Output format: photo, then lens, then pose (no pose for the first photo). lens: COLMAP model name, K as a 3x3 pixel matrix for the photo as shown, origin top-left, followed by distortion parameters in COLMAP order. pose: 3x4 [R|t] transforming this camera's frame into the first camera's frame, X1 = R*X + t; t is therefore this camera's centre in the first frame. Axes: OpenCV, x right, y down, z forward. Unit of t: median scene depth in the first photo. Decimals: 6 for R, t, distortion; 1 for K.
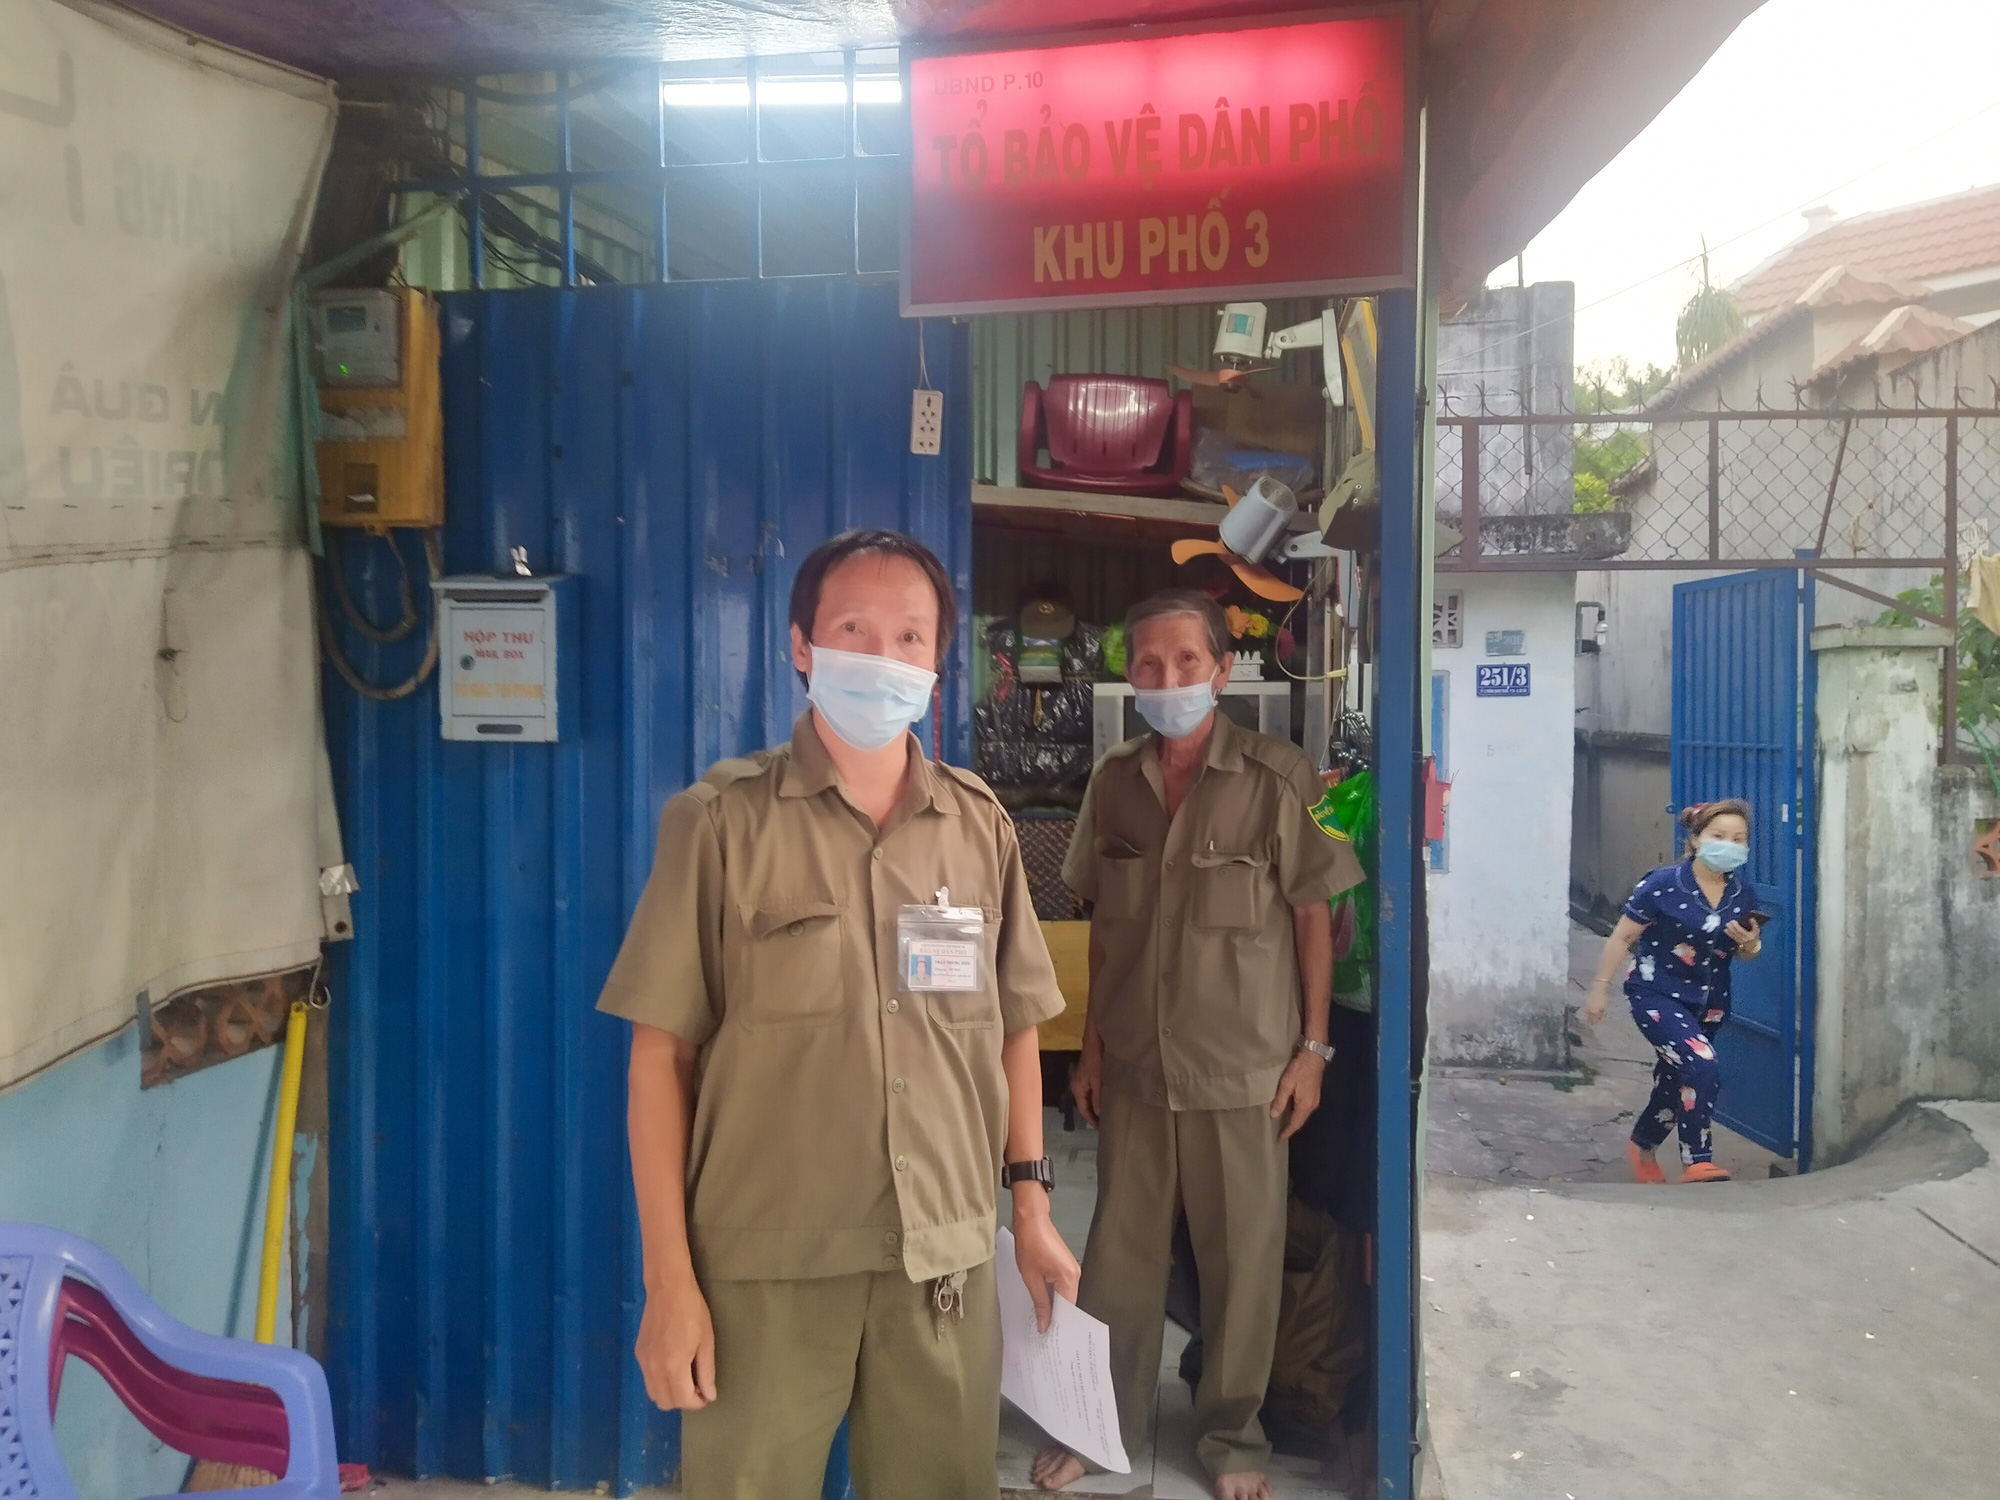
lens RADIAL K [[1511.1, 0, 1031.1], [0, 1511.1, 744.3], [0, 0, 1]] dist [0.089906, -0.120995]
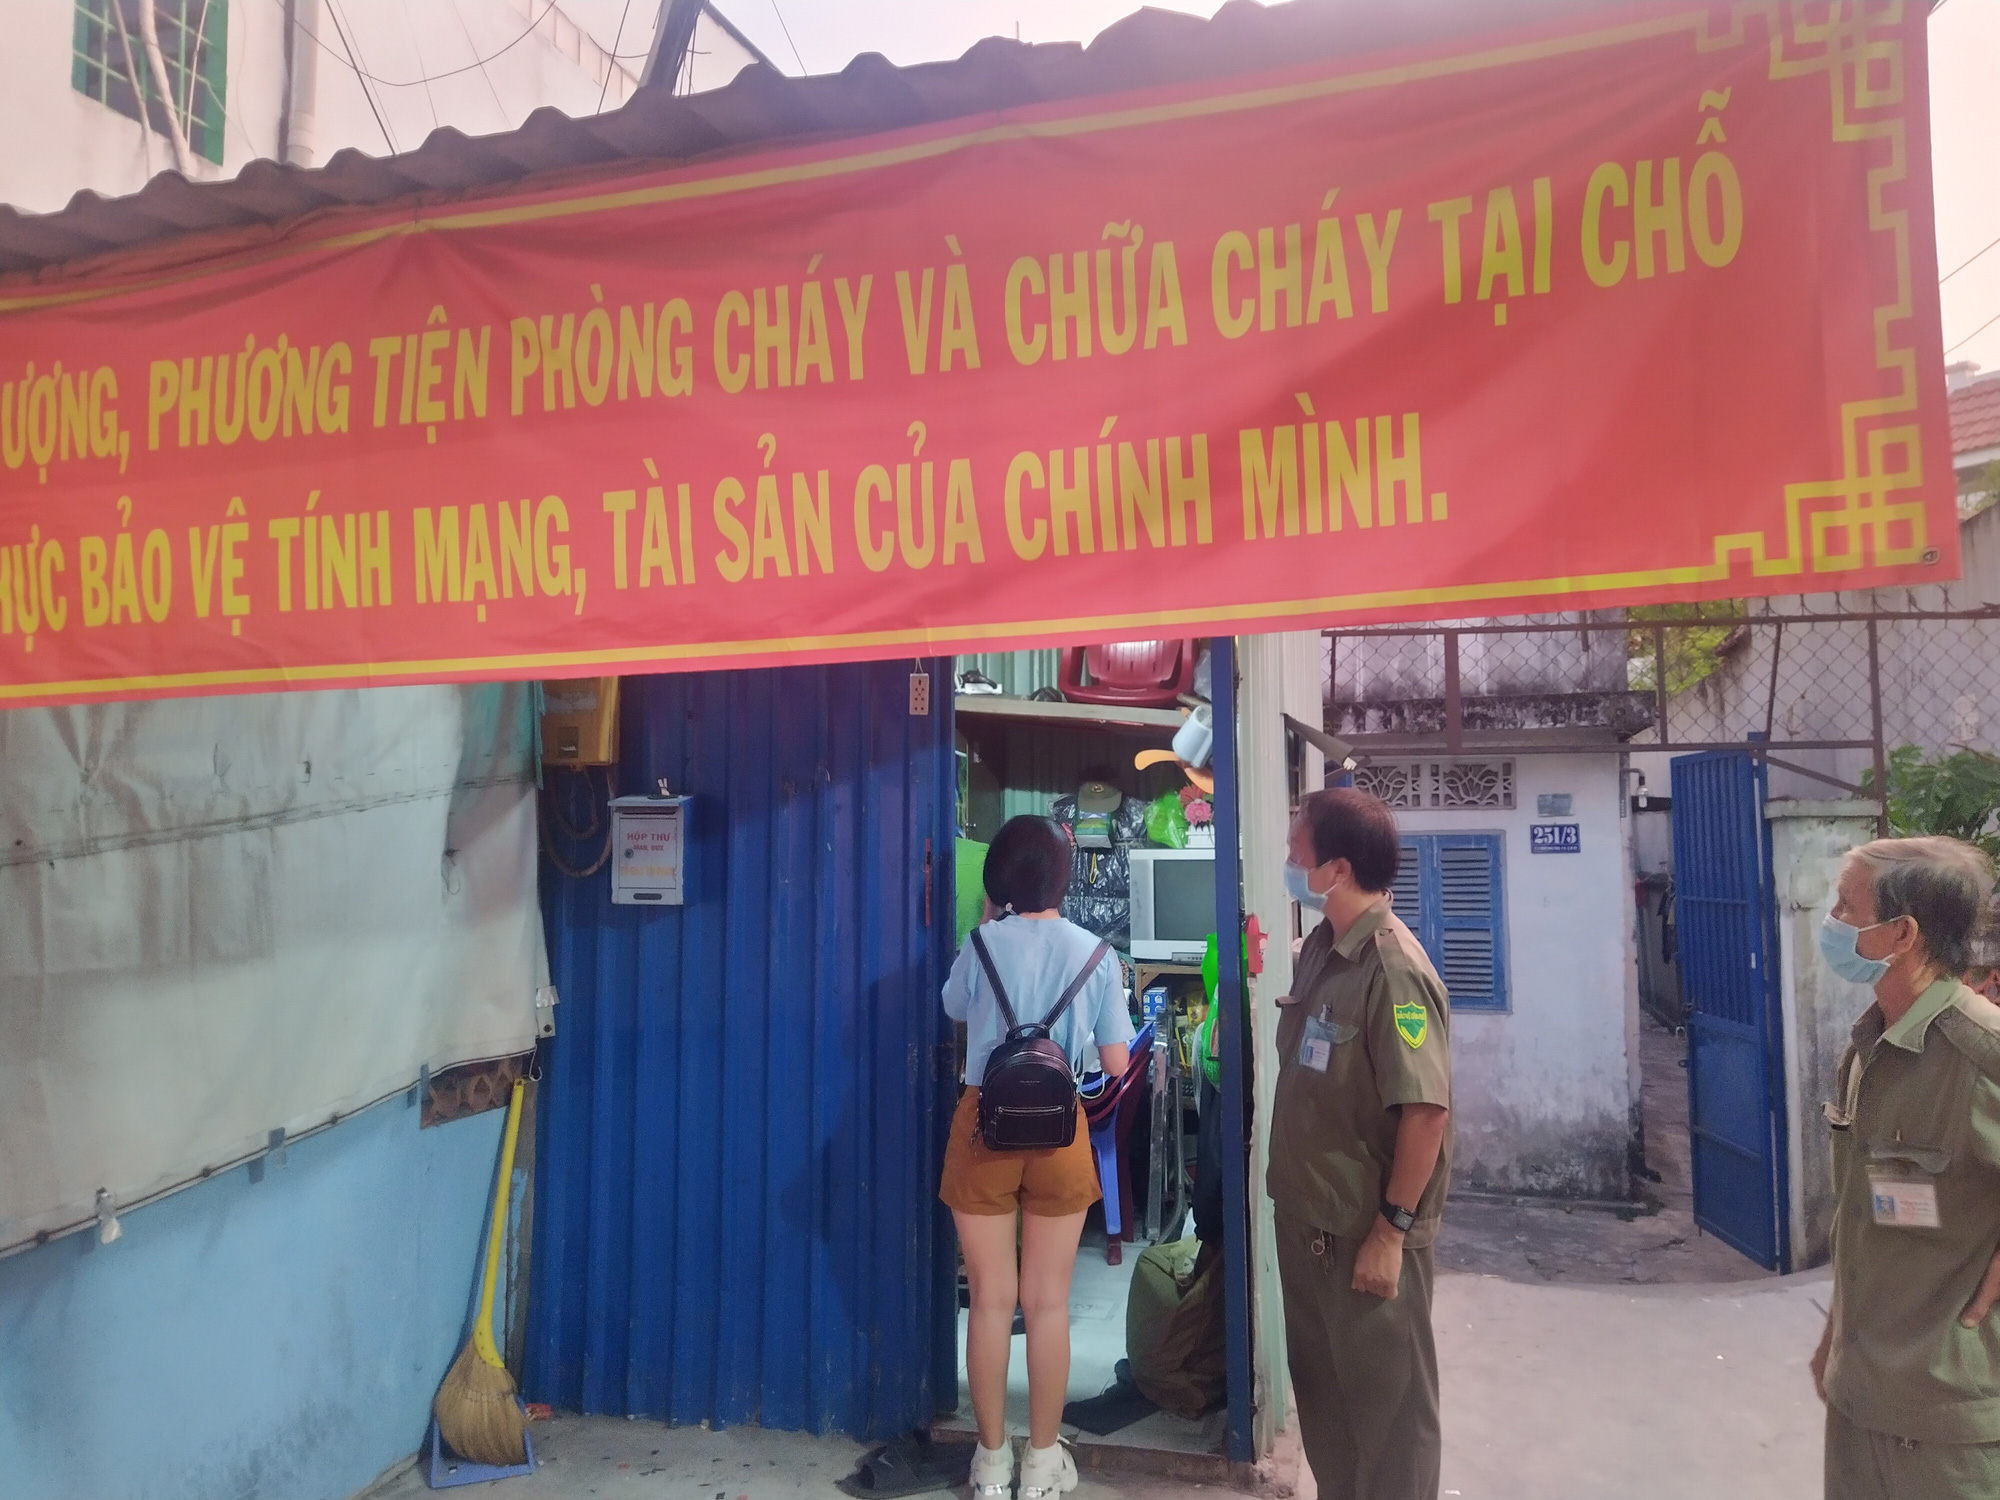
lens RADIAL K [[1511.1, 0, 1031.1], [0, 1511.1, 744.3], [0, 0, 1]] dist [0.089906, -0.120995]
pose [[0.991792, -0.012696, -0.127229, 0.216834], [0.000607, 0.995515, -0.094605, -0.016520], [0.127860, 0.093751, 0.987351, -0.447124]]
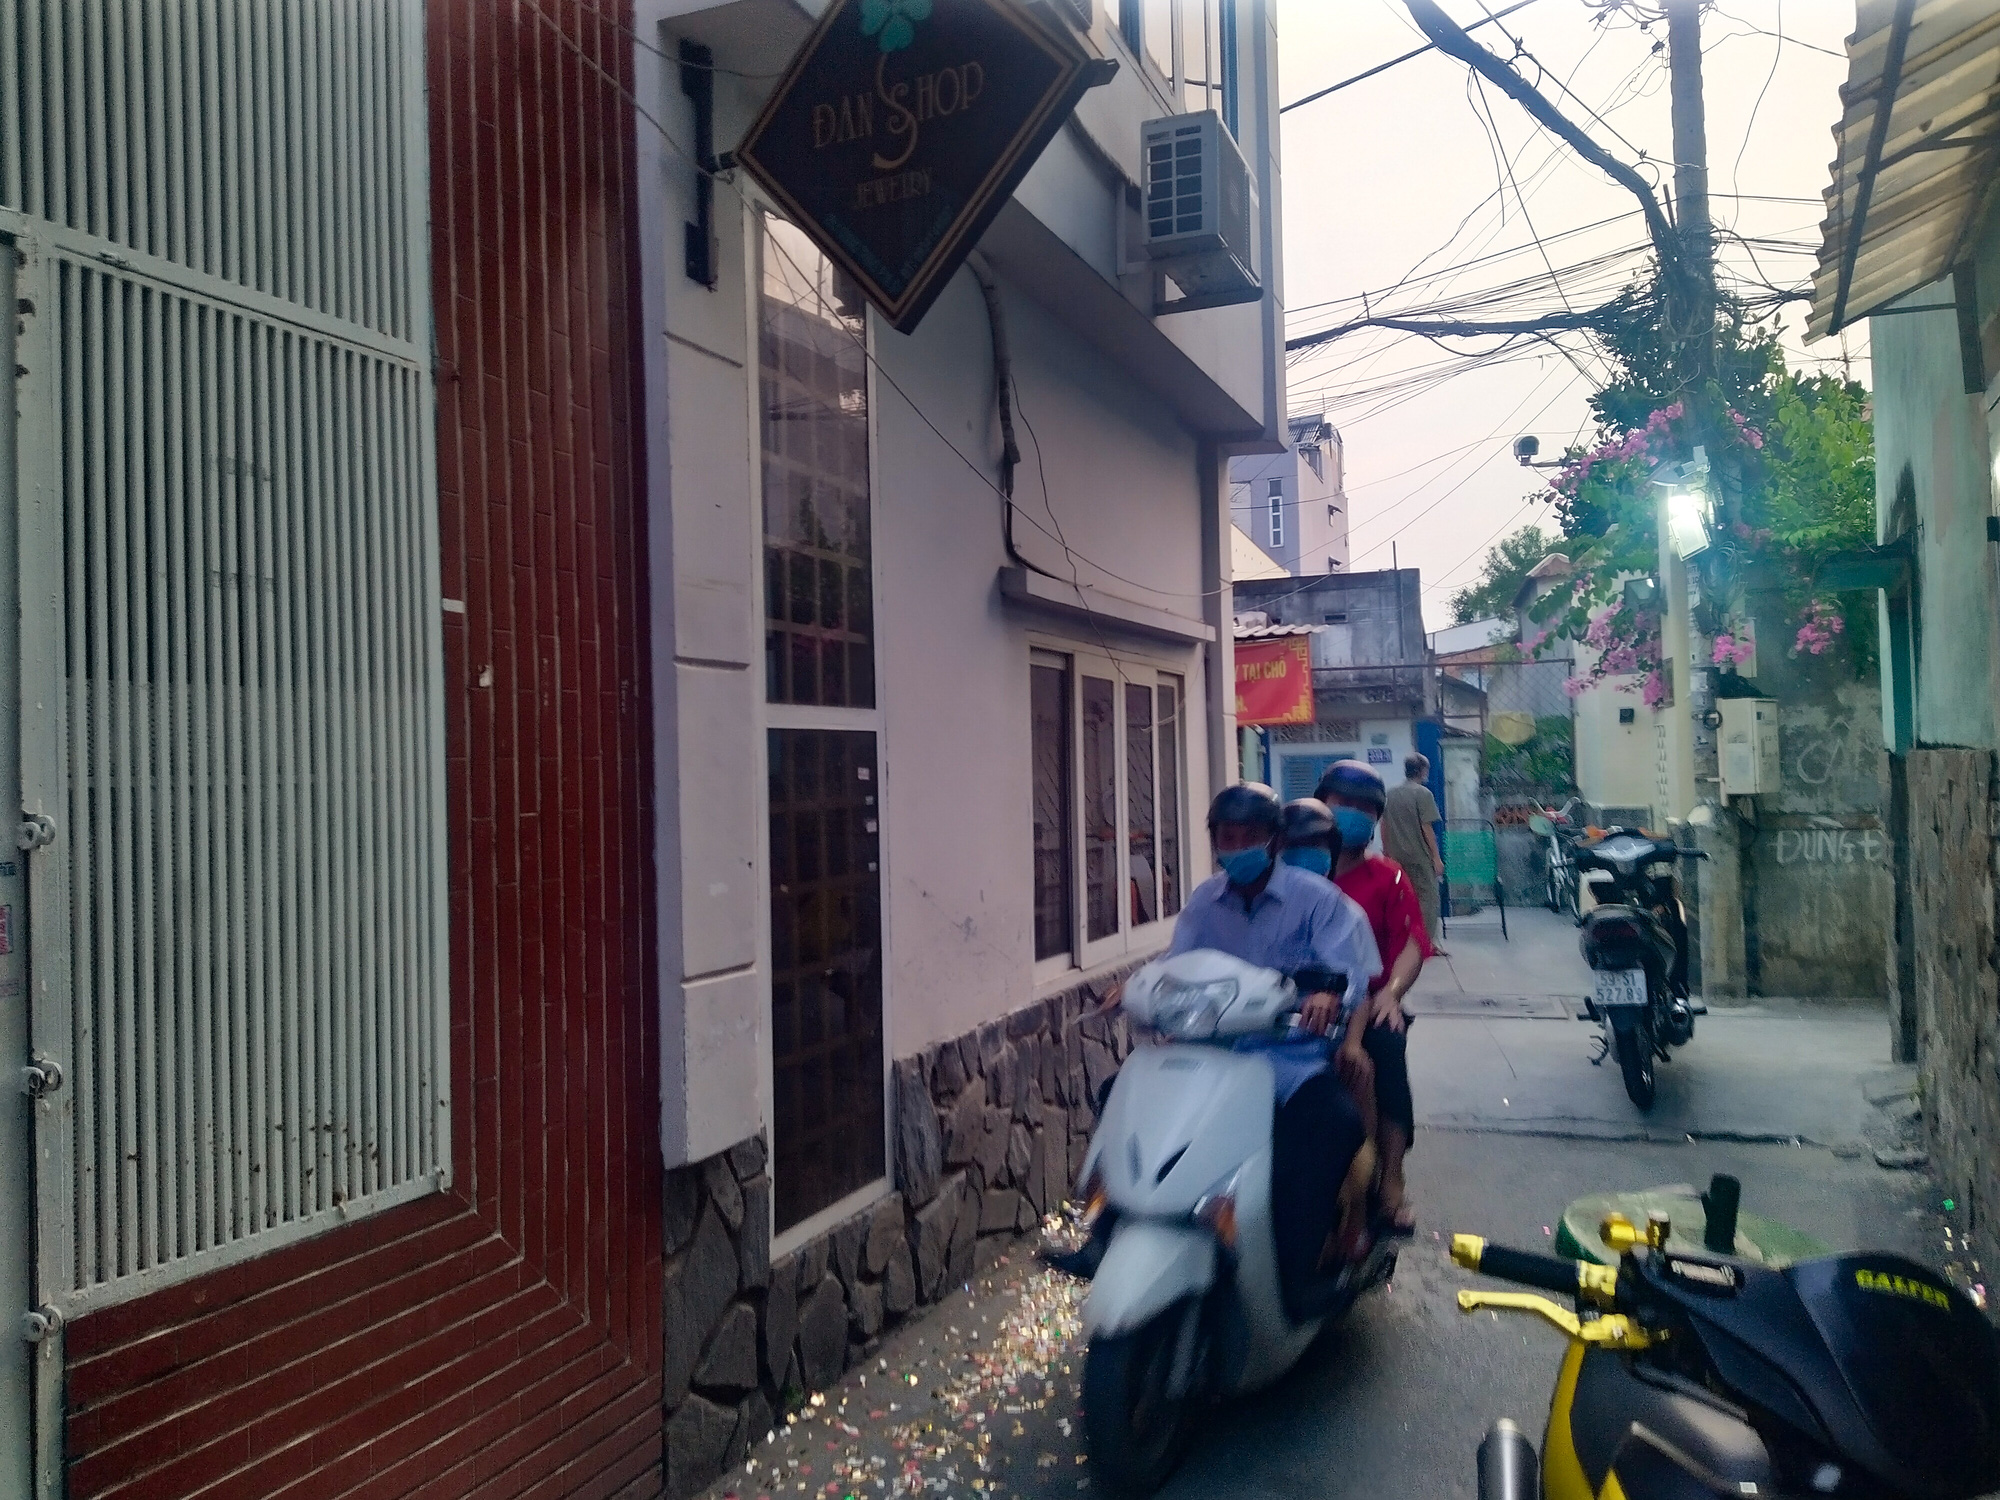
lens RADIAL K [[1534.8, 0, 1000.0], [0, 1534.8, 750.0], [0, 0, 1]] dist [0.053637, -0.003884]
pose [[0.989822, -0.025067, -0.140086, 0.228239], [0.019574, 0.998990, -0.040454, 0.083744], [0.140958, 0.037300, 0.989313, -3.799868]]
